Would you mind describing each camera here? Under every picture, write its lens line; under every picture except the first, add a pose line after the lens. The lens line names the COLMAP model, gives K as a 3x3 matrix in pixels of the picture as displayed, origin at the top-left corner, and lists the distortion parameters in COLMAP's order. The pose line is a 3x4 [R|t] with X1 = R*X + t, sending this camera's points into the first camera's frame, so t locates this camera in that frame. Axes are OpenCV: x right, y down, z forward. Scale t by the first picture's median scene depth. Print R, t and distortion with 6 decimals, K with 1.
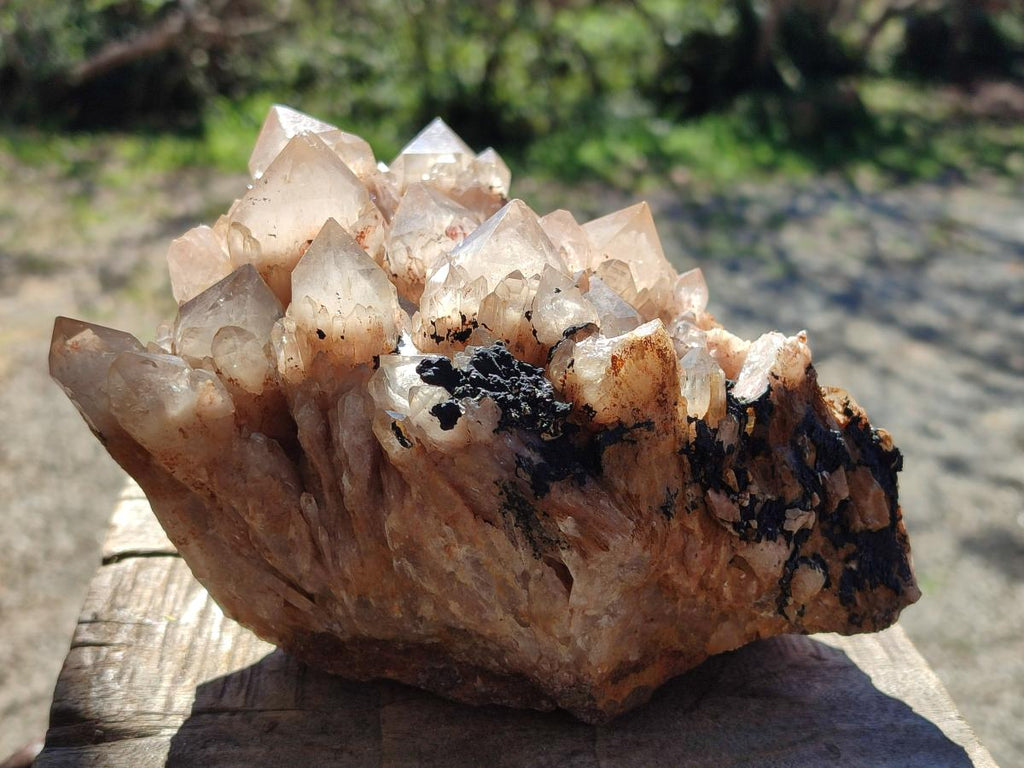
lens RADIAL K [[1507.6, 0, 512.0], [0, 1507.6, 384.0], [0, 0, 1]] dist [0.353112, -2.295571]
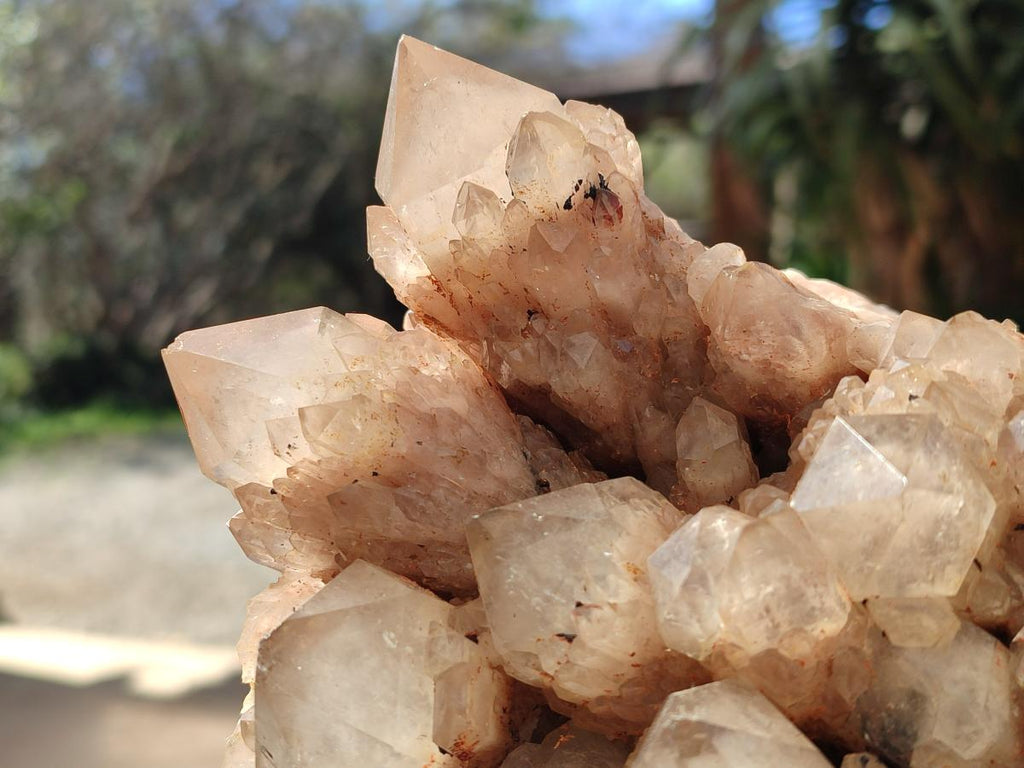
lens RADIAL K [[1507.6, 0, 512.0], [0, 1507.6, 384.0], [0, 0, 1]] dist [0.353112, -2.295571]
pose [[0.844770, -0.342096, -0.411501, 0.217438], [0.534743, 0.568864, 0.624855, -0.570729], [0.020328, -0.747906, 0.663493, 0.795166]]
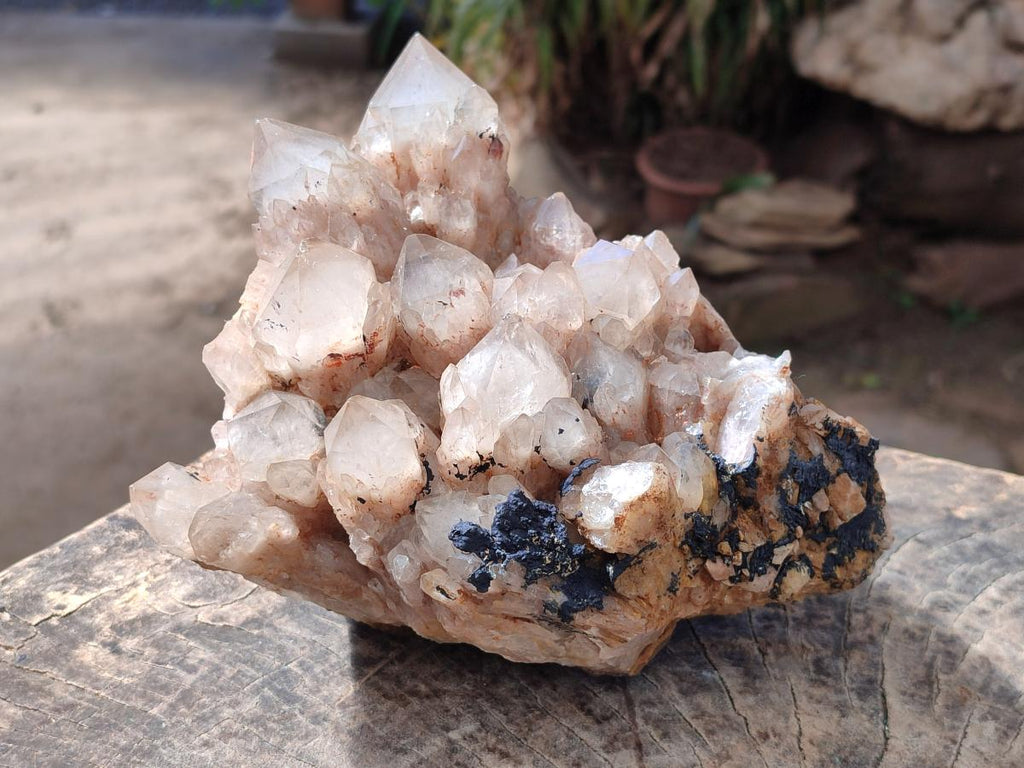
lens RADIAL K [[1507.6, 0, 512.0], [0, 1507.6, 384.0], [0, 0, 1]] dist [0.353112, -2.295571]
pose [[0.991401, -0.112366, -0.067065, 0.073610], [0.130807, 0.836651, 0.531888, -0.694853], [-0.003655, -0.536087, 0.844155, 0.071969]]
